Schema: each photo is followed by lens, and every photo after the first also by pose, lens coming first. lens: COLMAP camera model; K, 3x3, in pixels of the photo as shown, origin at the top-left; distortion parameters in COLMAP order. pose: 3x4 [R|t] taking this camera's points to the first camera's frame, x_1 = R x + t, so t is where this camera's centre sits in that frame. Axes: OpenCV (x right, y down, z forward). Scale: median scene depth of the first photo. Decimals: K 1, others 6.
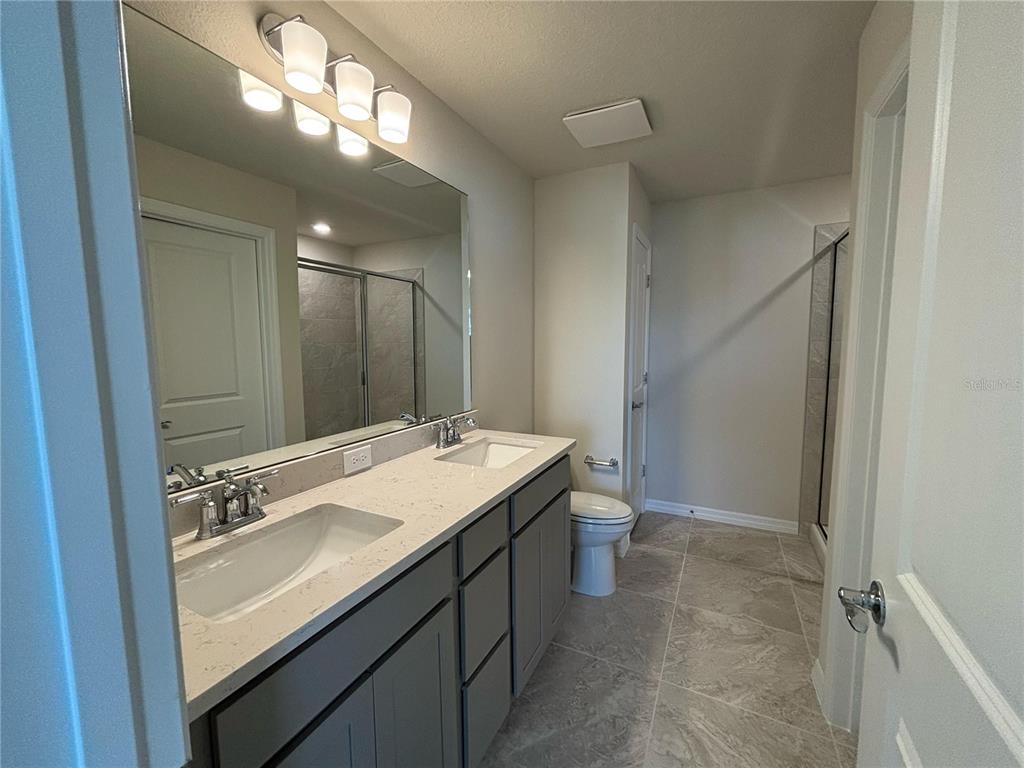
lens RADIAL K [[415.7, 0, 512.0], [0, 415.7, 384.0], [0, 0, 1]] dist [0.000441, 0.000339]
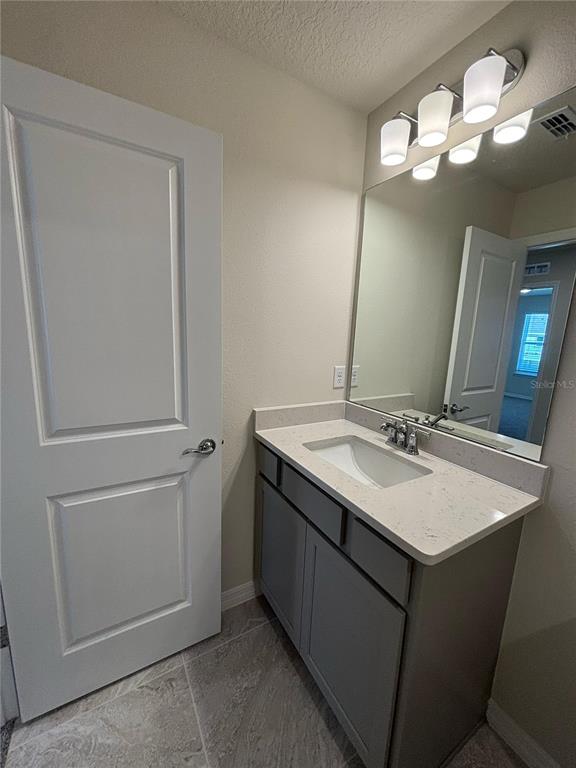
lens RADIAL K [[311.7, 0, 288.0], [0, 311.7, 384.0], [0, 0, 1]] dist [0.000441, 0.000339]
pose [[-0.529979, 0.111224, -0.840685, 0.505100], [-0.141185, 0.965952, 0.216801, -0.099177], [0.836176, 0.233592, -0.496231, 0.990190]]
